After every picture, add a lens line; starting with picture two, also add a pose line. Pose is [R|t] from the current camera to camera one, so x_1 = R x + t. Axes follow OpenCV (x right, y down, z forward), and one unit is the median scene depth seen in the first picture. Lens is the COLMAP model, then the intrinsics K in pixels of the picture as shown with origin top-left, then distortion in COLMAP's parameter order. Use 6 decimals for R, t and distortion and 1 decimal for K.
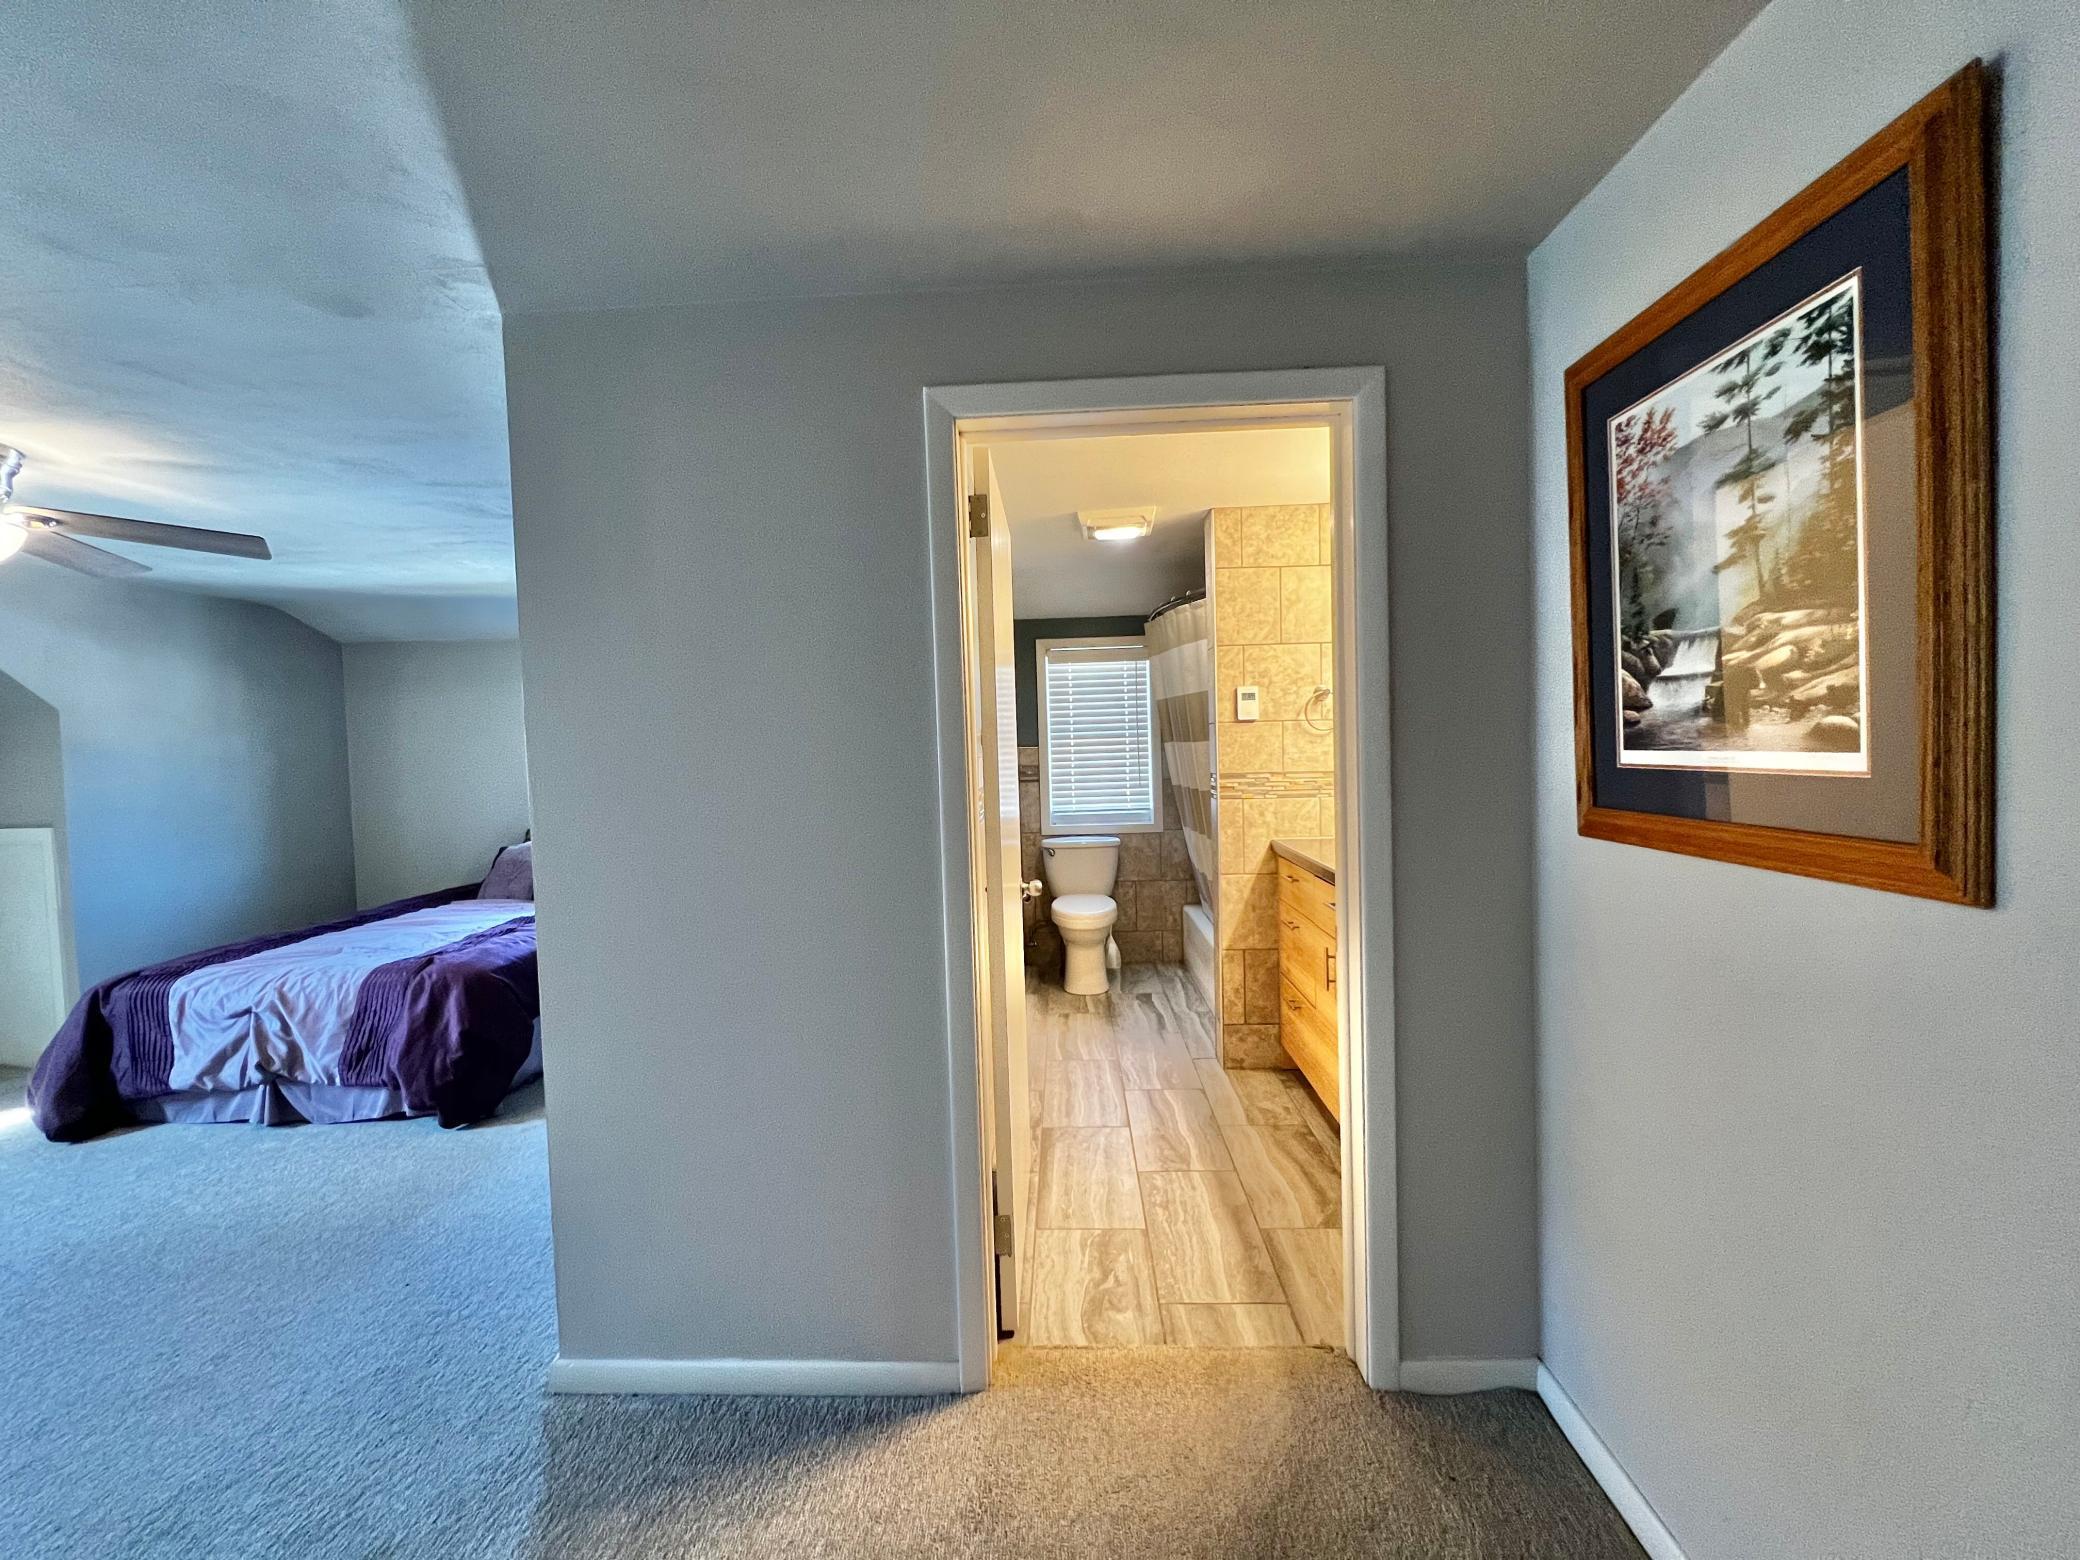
lens RADIAL K [[832.2, 0, 1040.0], [0, 832.2, 780.0], [0, 0, 1]] dist [-0.000919, -0.000238]
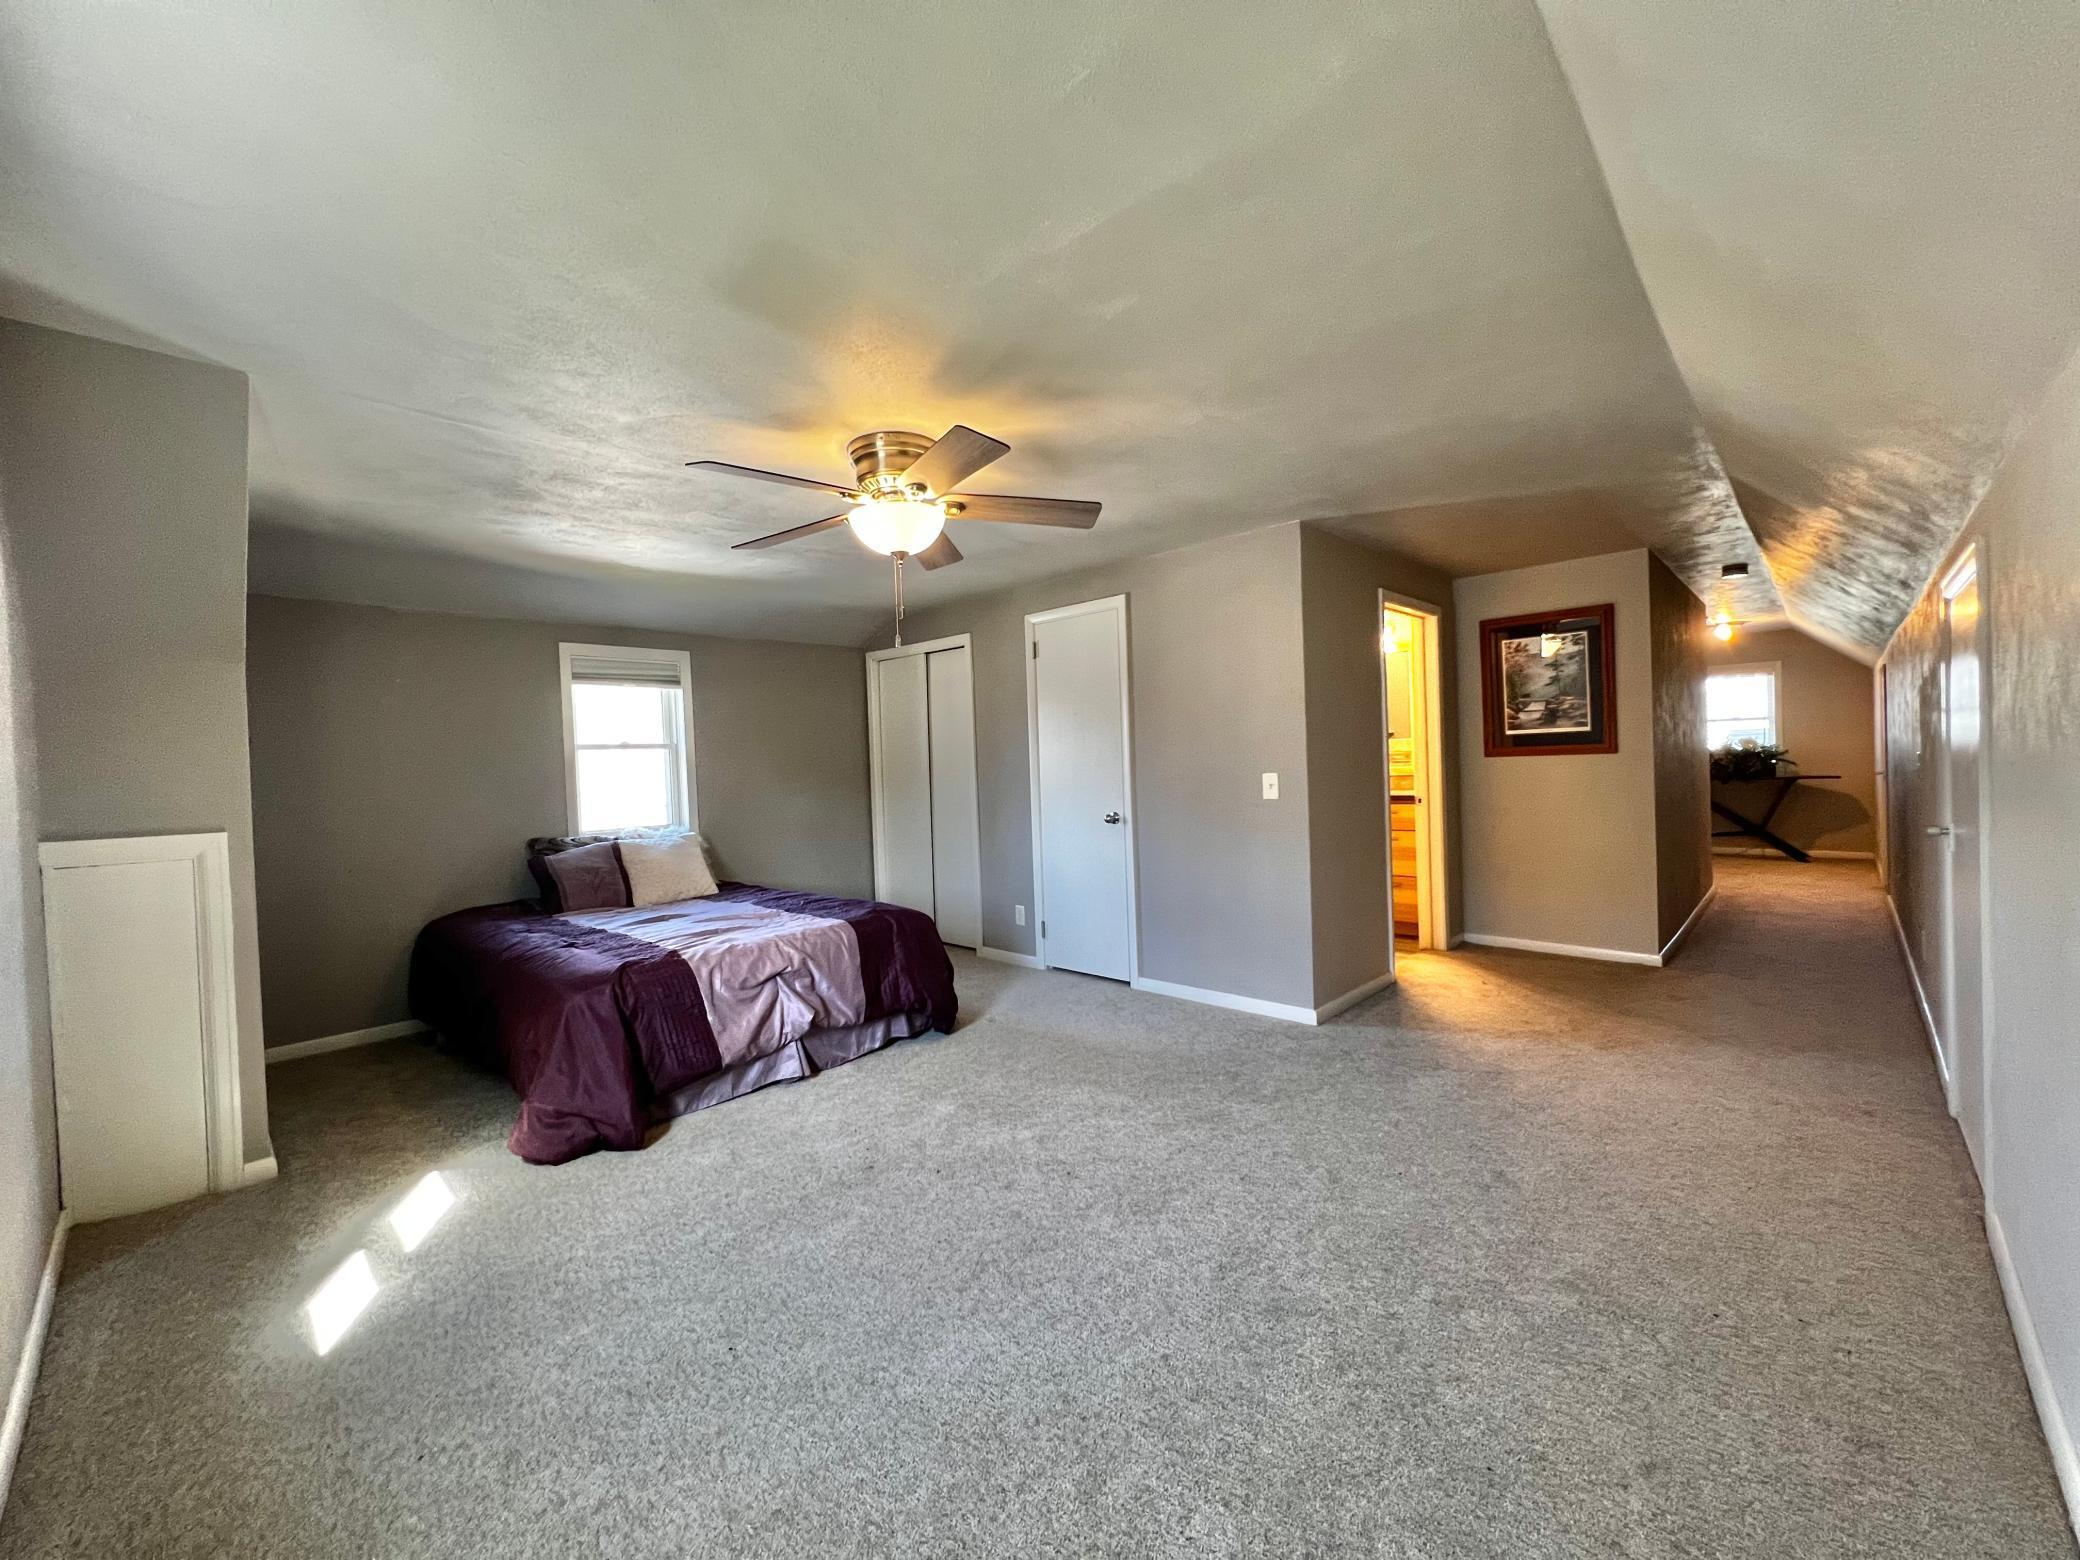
lens RADIAL K [[832.2, 0, 1040.0], [0, 832.2, 780.0], [0, 0, 1]] dist [-0.000919, -0.000238]
pose [[0.642691, 0.002422, 0.766122, -3.695341], [0.044137, 0.998217, -0.040182, 0.256565], [-0.764853, 0.059640, 0.641438, 0.258586]]
